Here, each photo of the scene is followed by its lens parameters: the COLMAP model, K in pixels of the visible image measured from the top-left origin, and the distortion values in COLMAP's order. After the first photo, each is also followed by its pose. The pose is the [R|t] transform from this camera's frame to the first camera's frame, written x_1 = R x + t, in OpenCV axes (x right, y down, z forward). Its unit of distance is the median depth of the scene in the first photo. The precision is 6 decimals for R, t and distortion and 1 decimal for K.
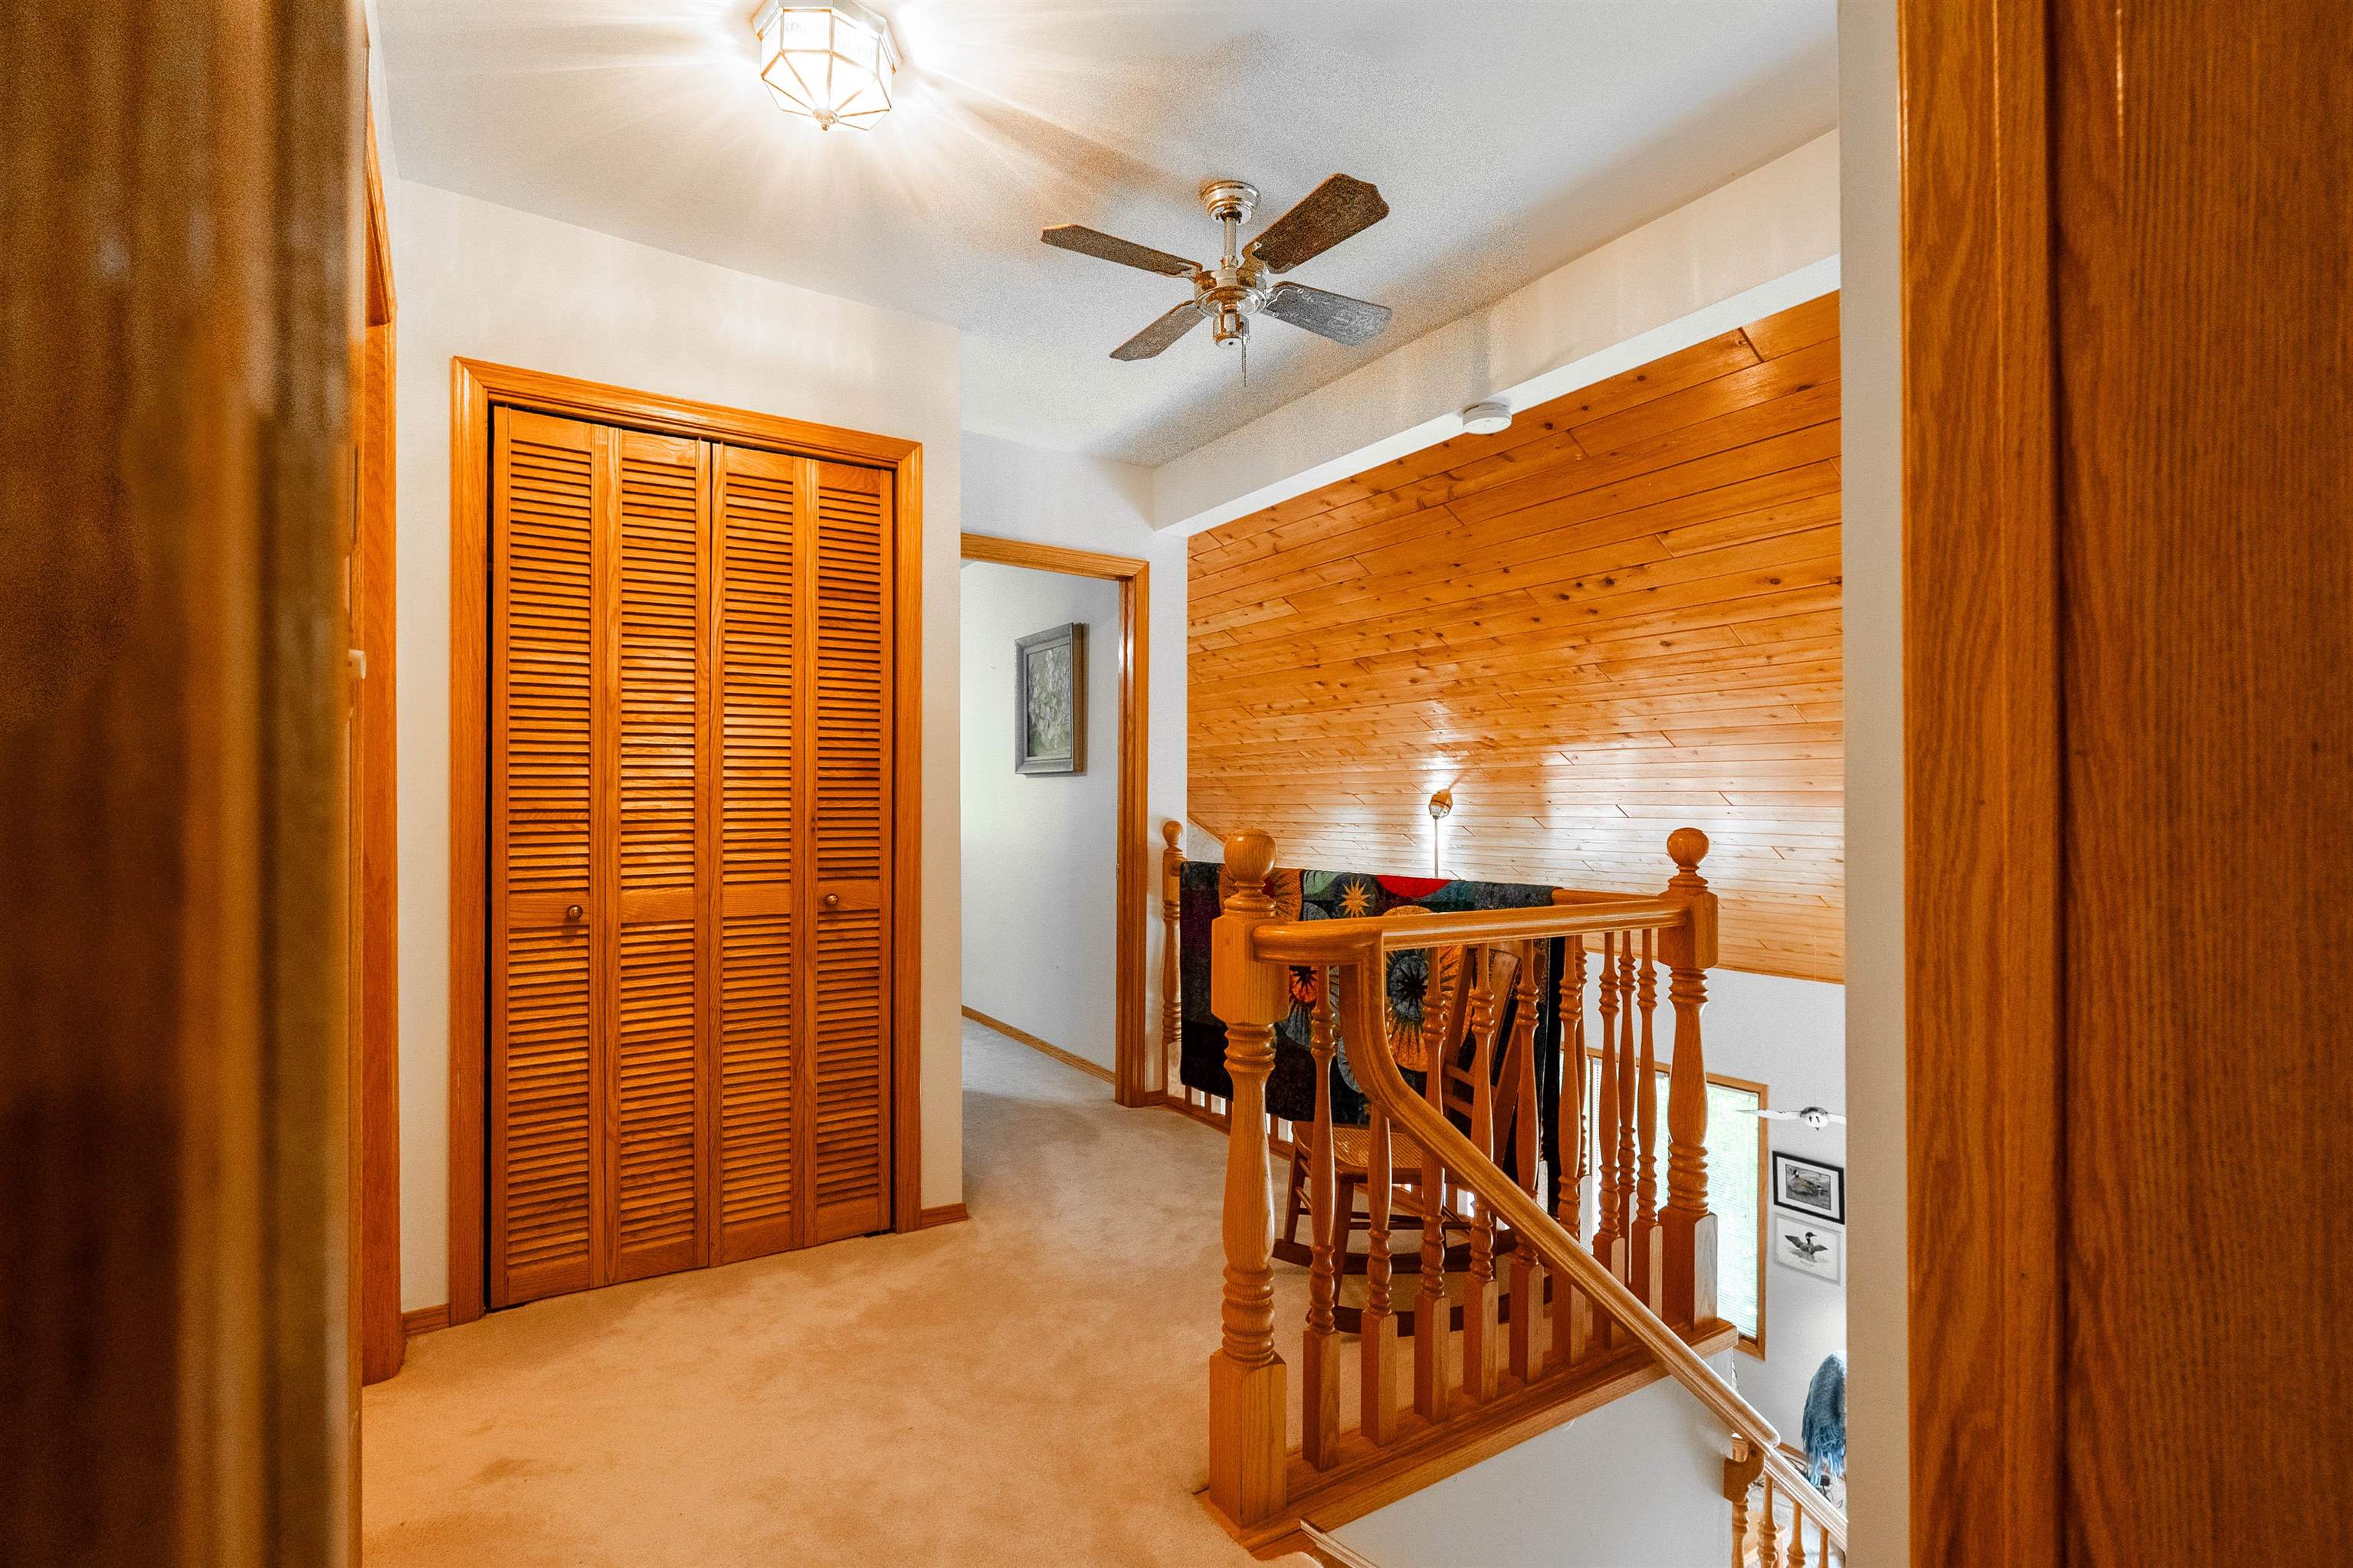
lens RADIAL K [[1090.1, 0, 1178.6], [0, 1090.1, 811.7], [0, 0, 1]] dist [0.000888, 0.000003]
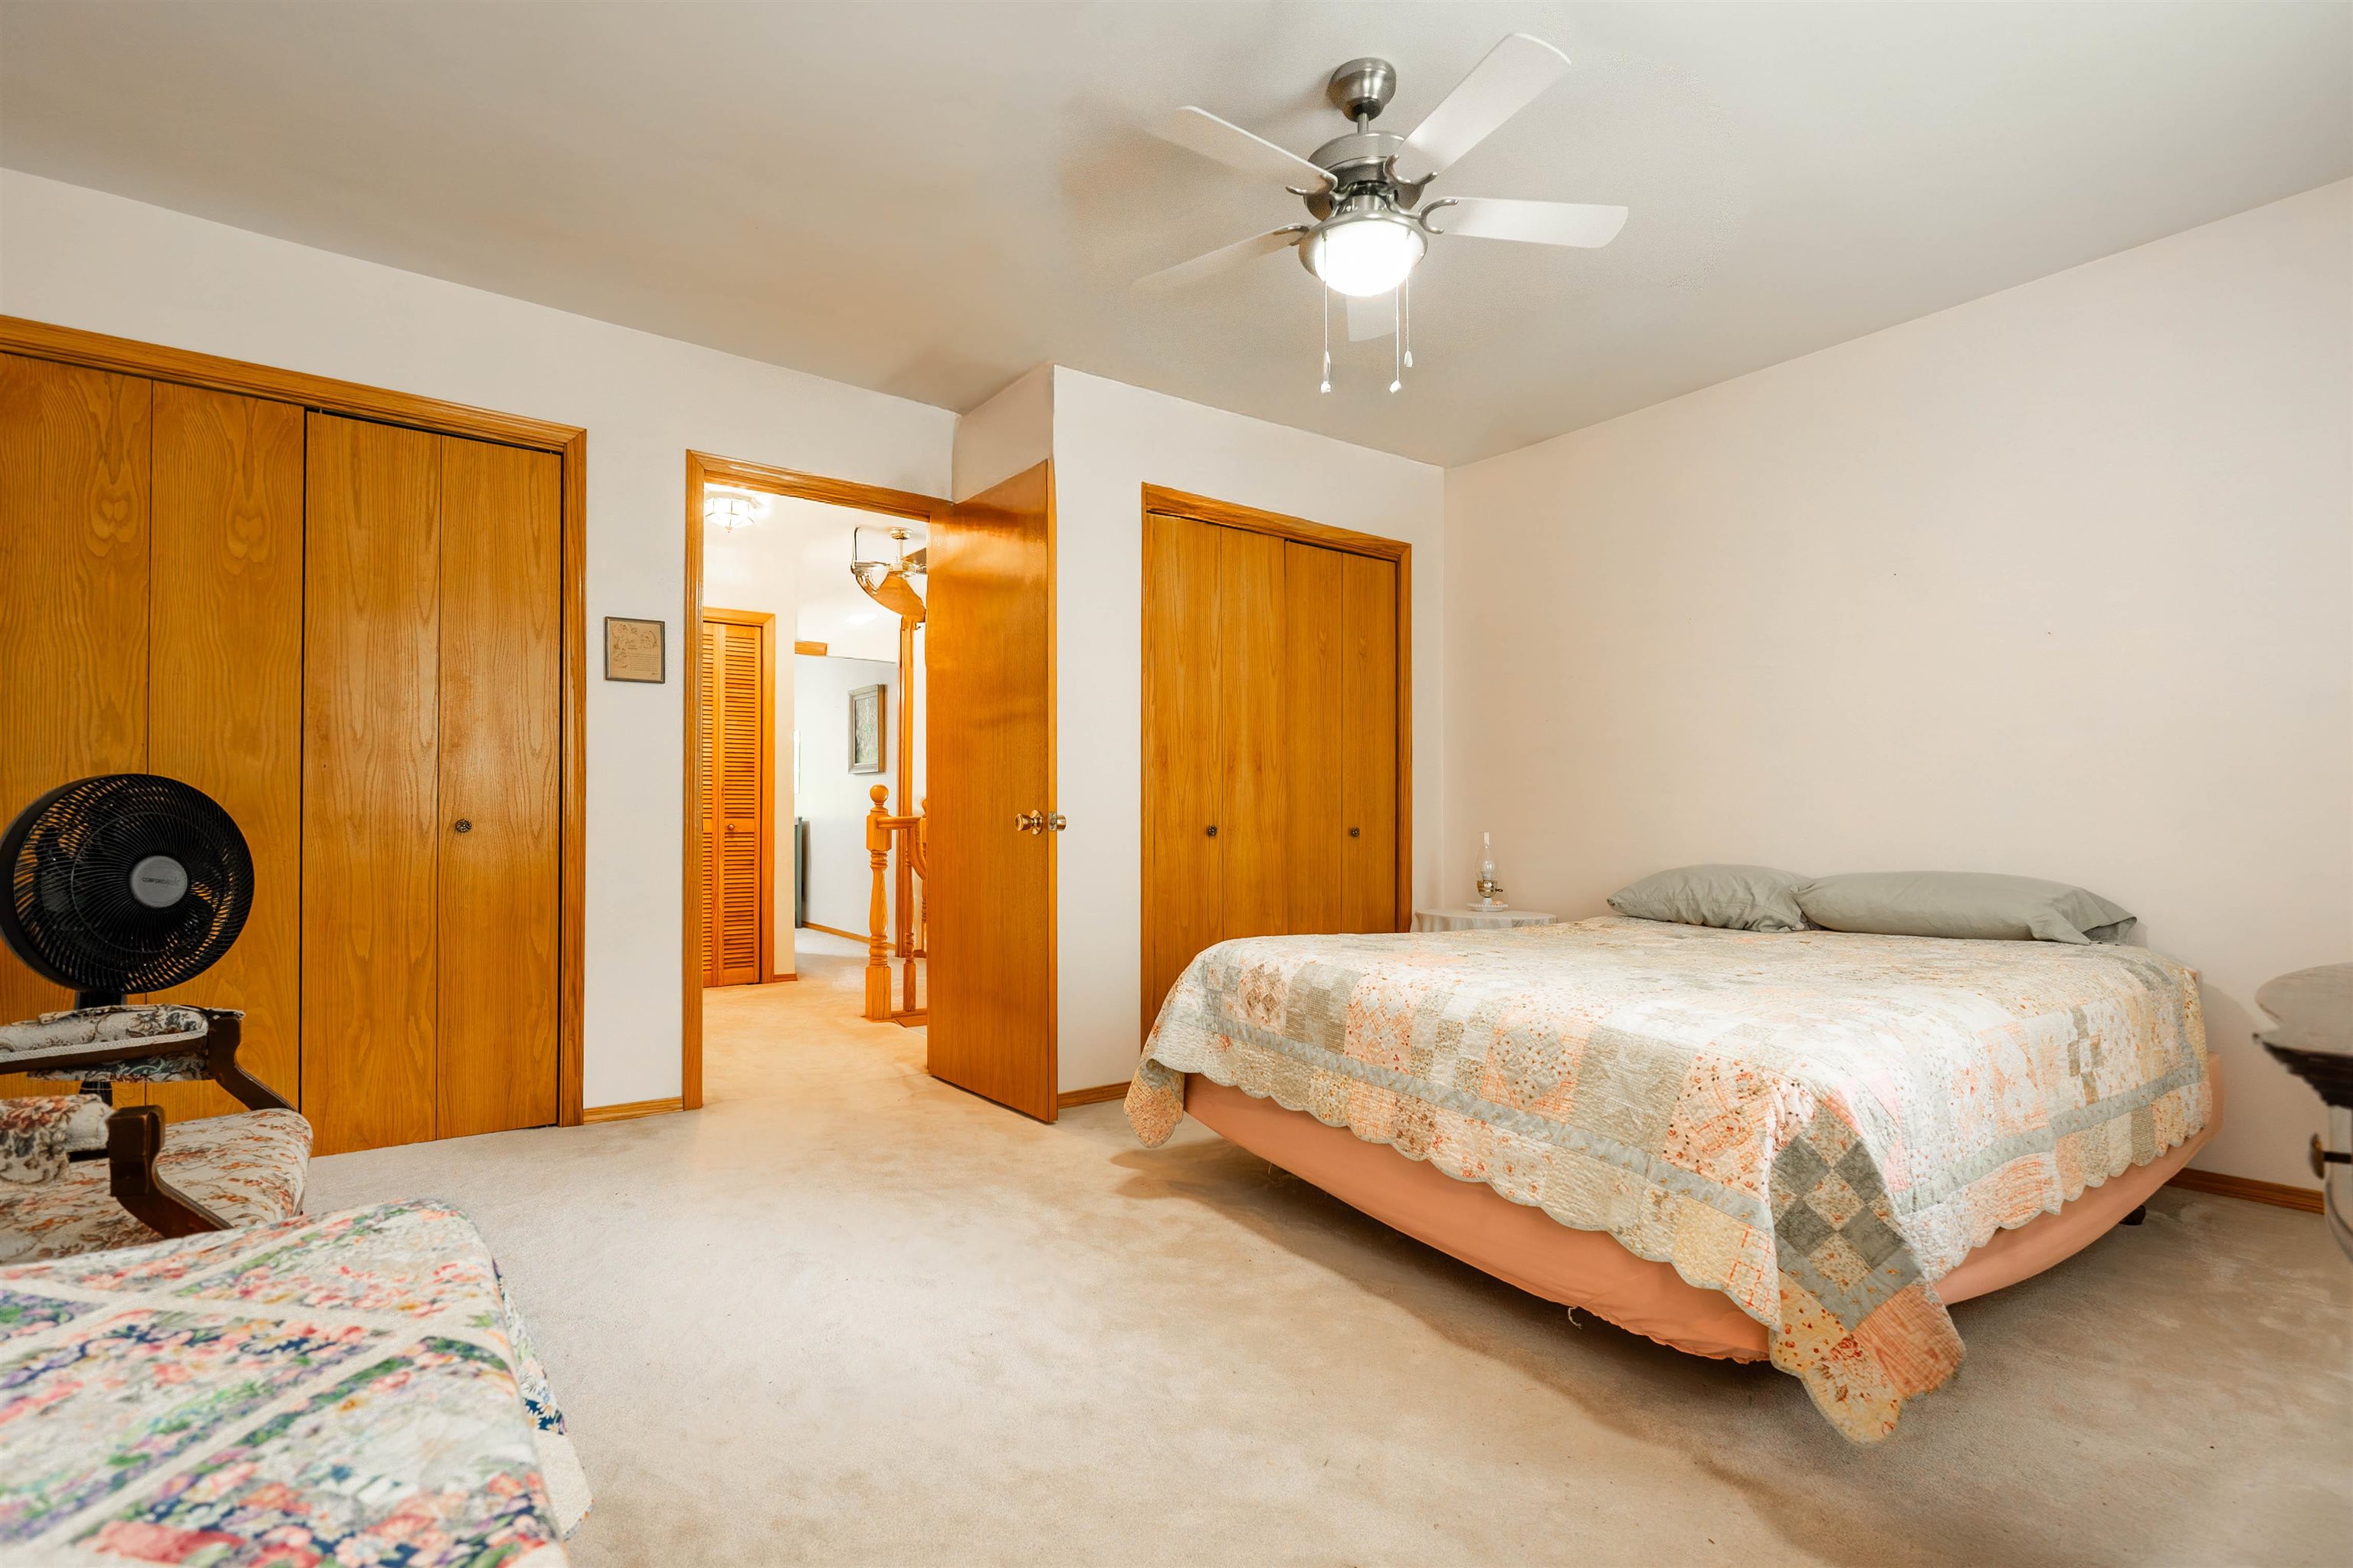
lens RADIAL K [[1090.1, 0, 1178.6], [0, 1090.1, 811.7], [0, 0, 1]] dist [0.000888, 0.000003]
pose [[0.997015, -0.001313, 0.077198, 0.395487], [0.001871, 0.999973, -0.007150, 0.066569], [-0.077186, 0.007273, 0.996990, -1.213656]]
